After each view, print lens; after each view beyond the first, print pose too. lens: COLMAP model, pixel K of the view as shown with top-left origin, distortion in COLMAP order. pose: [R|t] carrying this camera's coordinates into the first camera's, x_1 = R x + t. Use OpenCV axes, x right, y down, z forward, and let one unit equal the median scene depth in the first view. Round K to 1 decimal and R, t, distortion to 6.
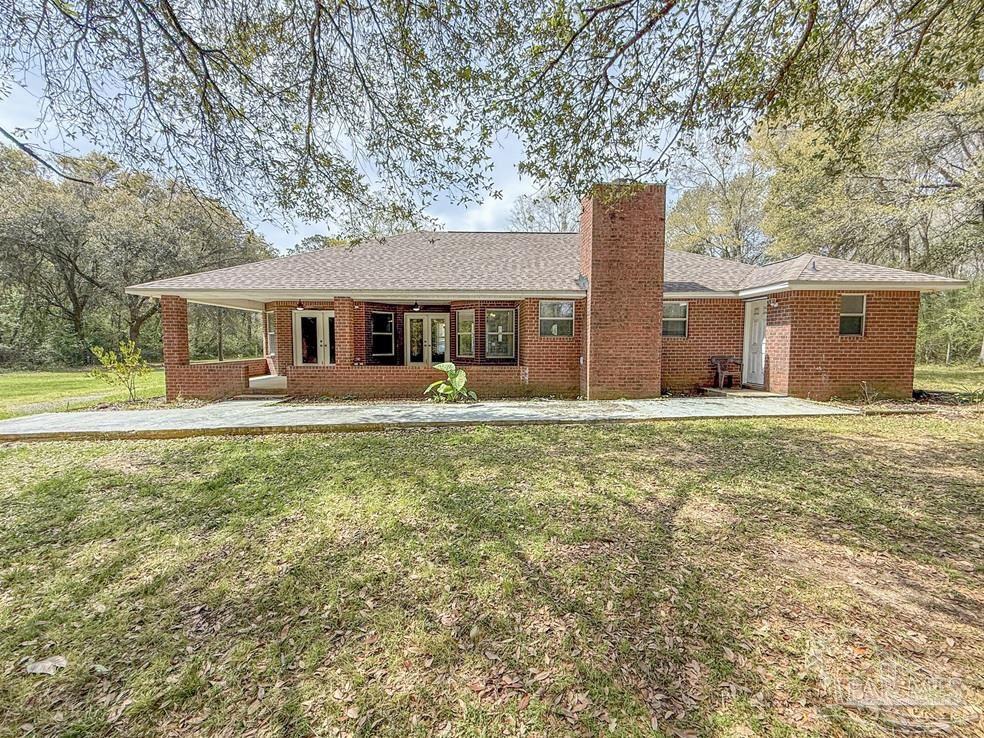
lens RADIAL K [[404.0, 0, 492.0], [0, 404.0, 369.0], [0, 0, 1]] dist [0.008638, 0.000176]
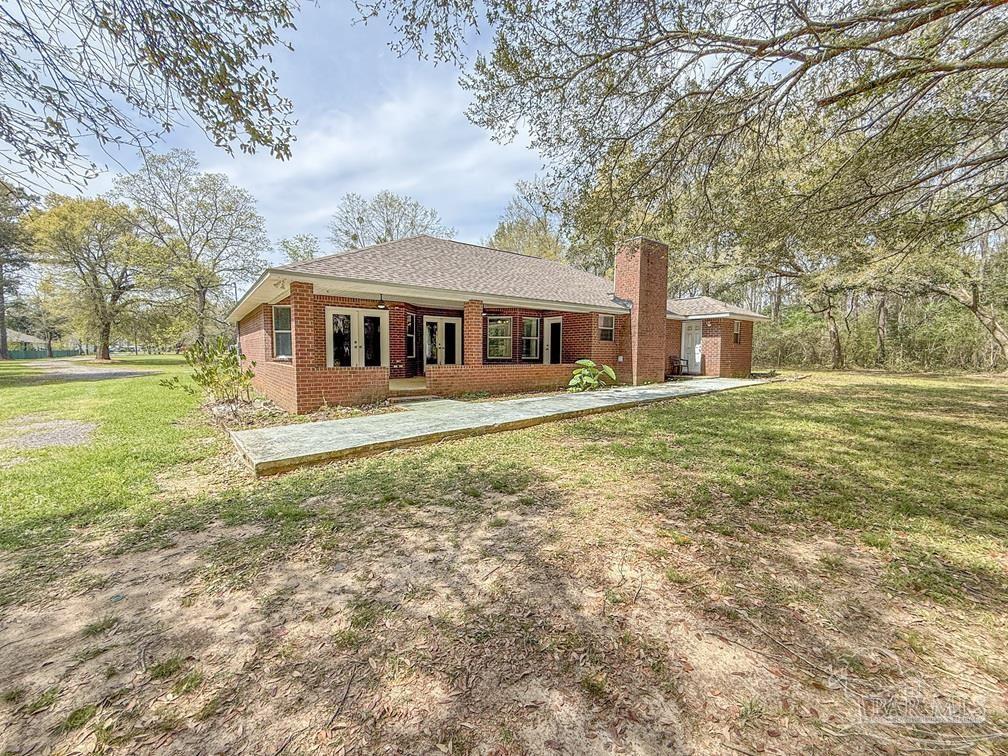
lens RADIAL K [[405.9, 0, 504.0], [0, 405.9, 378.0], [0, 0, 1]] dist [0.003120, 0.000098]
pose [[0.814178, -0.034586, 0.579585, -0.955380], [0.031152, 0.999389, 0.015876, 0.011233], [-0.579780, 0.005129, 0.814757, 0.090092]]
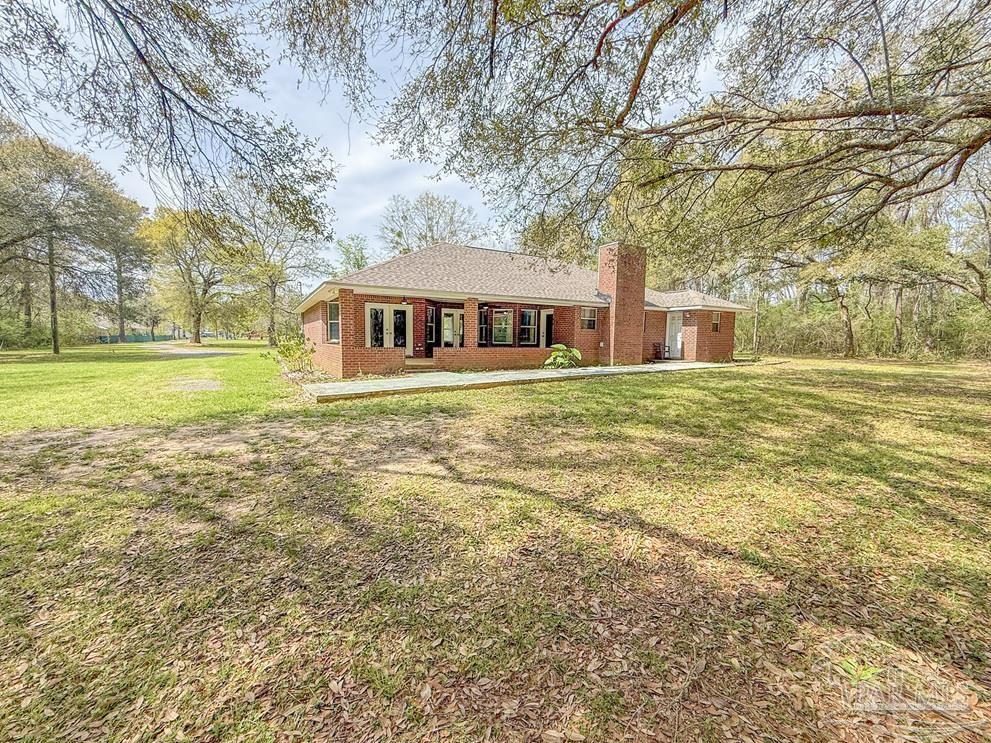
lens RADIAL K [[406.9, 0, 495.5], [0, 406.9, 371.5], [0, 0, 1]] dist [0.008638, 0.000176]
pose [[0.882621, -0.028050, 0.469248, -0.988588], [0.017590, 0.999490, 0.026660, 0.039748], [-0.469756, -0.015276, 0.882664, -0.290378]]
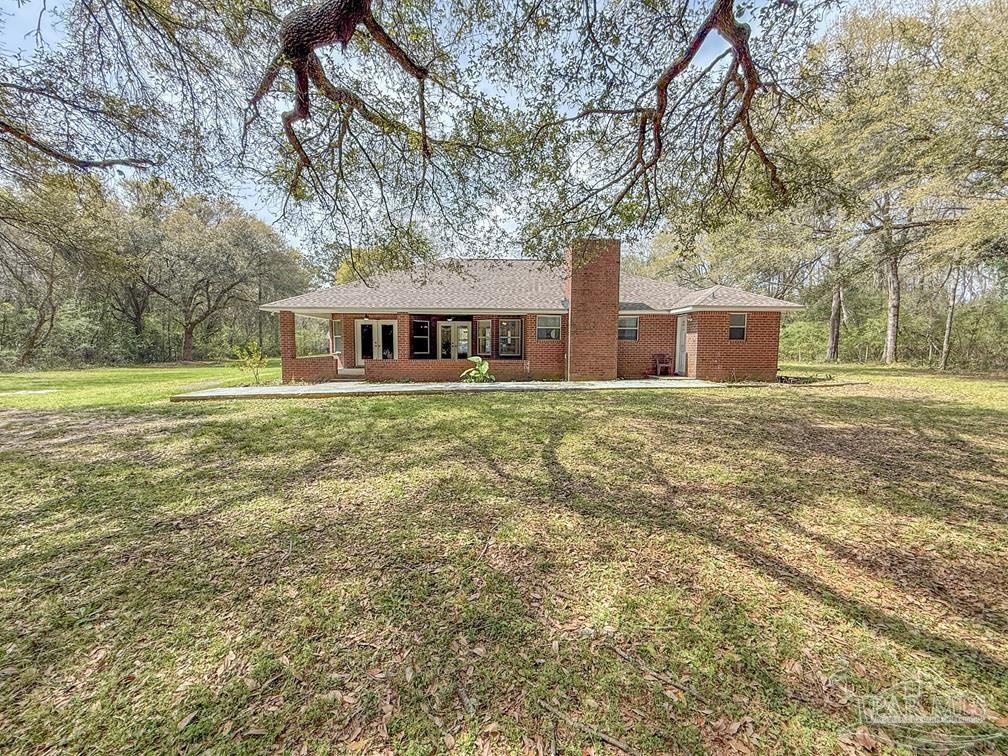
lens RADIAL K [[413.8, 0, 504.0], [0, 413.8, 378.0], [0, 0, 1]] dist [0.008638, 0.000176]
pose [[0.999956, 0.003121, 0.008878, -0.015897], [-0.003247, 0.999893, 0.014256, 0.038067], [-0.008832, -0.014284, 0.999859, -0.516901]]
